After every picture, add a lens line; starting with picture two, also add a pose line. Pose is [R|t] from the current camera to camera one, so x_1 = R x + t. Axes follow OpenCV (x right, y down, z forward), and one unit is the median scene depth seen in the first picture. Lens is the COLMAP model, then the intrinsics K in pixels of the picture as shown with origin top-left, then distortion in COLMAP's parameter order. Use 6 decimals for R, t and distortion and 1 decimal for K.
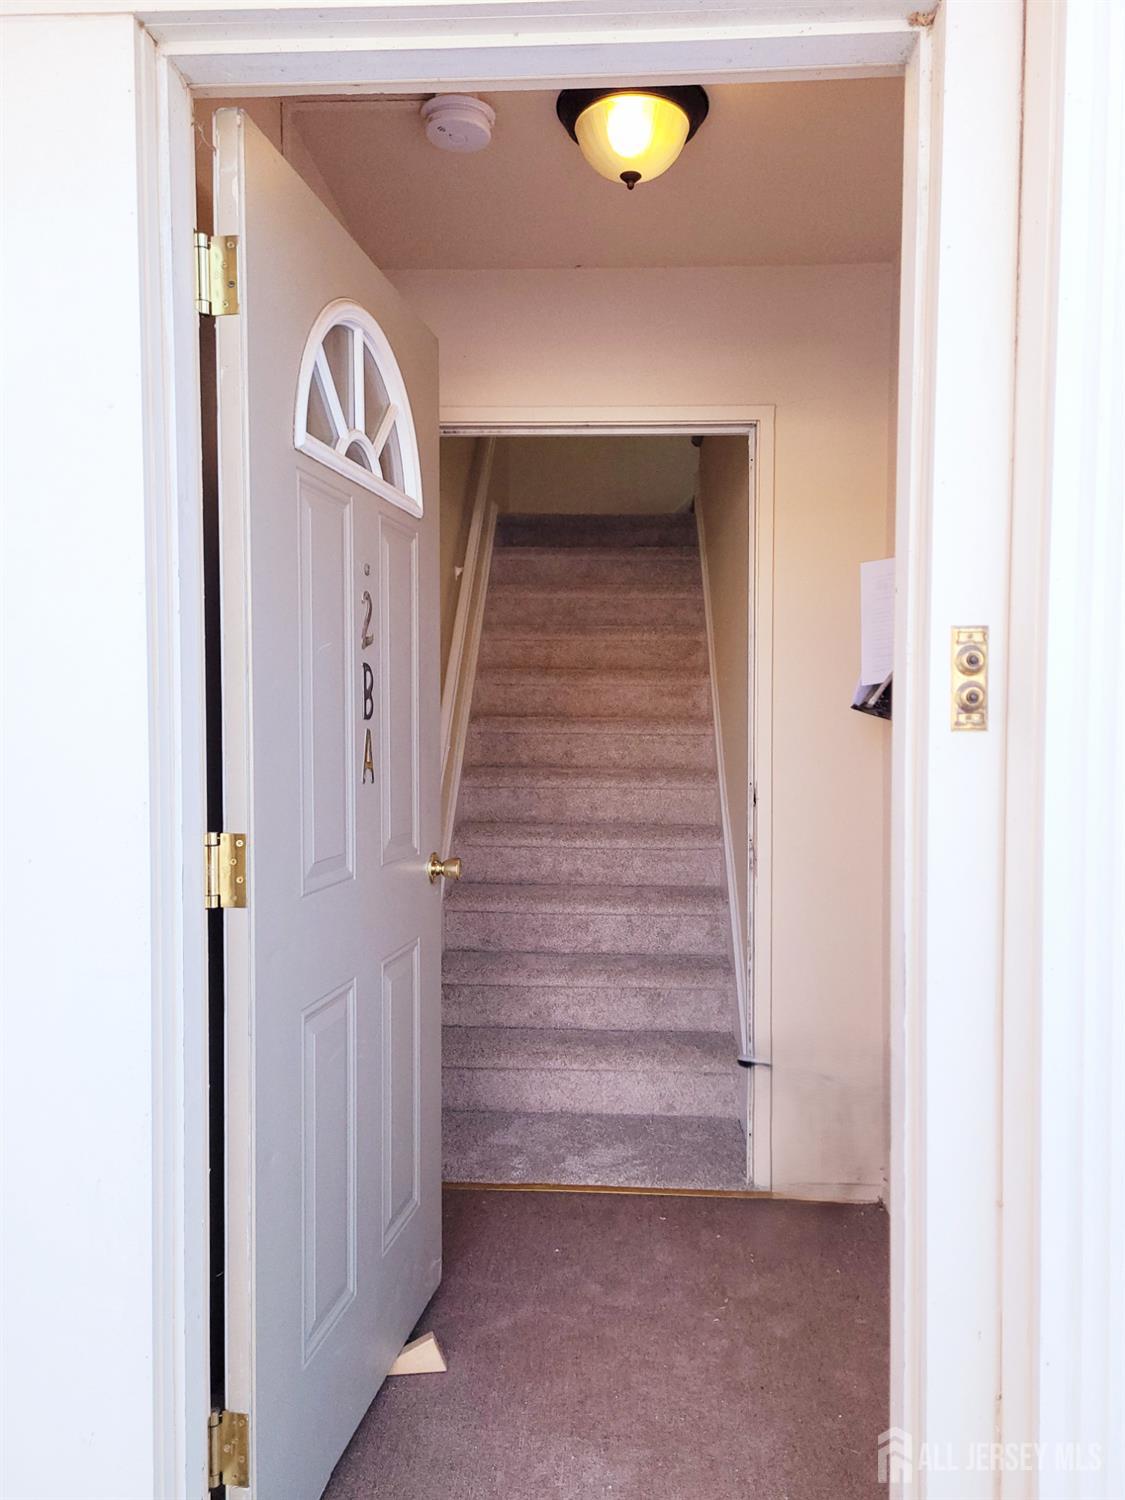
lens RADIAL K [[1127.8, 0, 562.5], [0, 1127.8, 750.0], [0, 0, 1]] dist [0.058022, -0.000030]
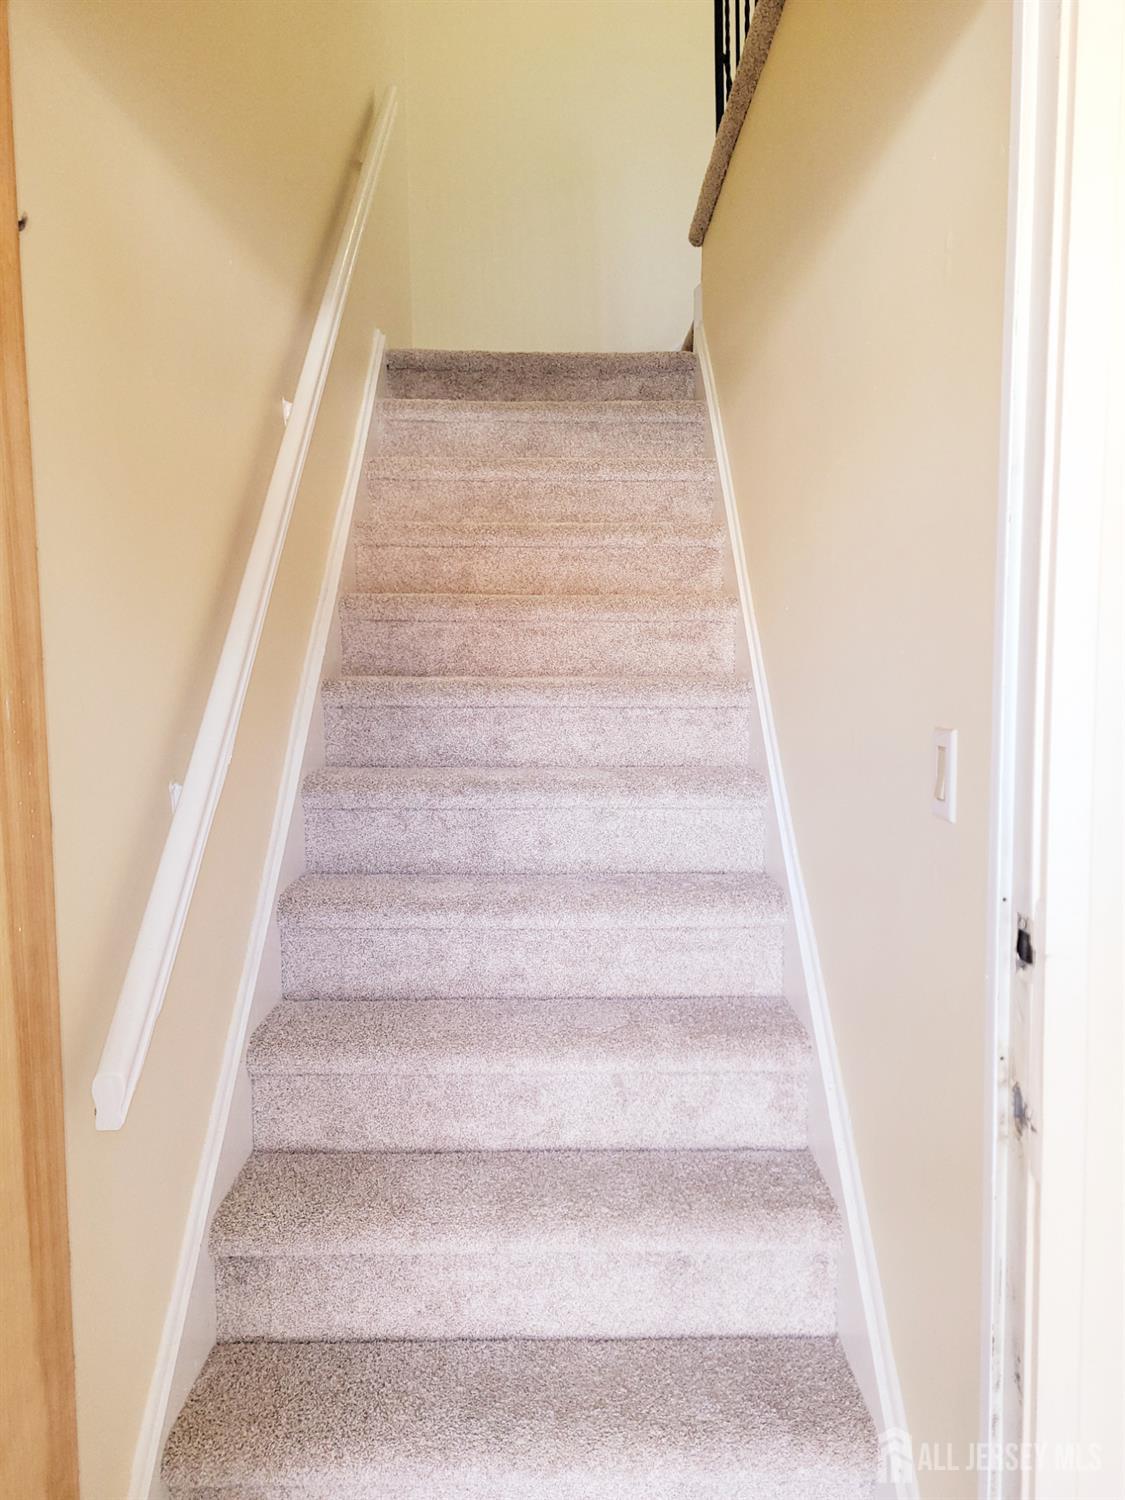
lens RADIAL K [[1127.8, 0, 562.5], [0, 1127.8, 750.0], [0, 0, 1]] dist [0.058022, -0.000030]
pose [[0.998645, -0.010111, 0.051057, 0.008562], [0.007335, 0.998500, 0.054258, -0.024469], [-0.051529, -0.053809, 0.997221, 0.449108]]
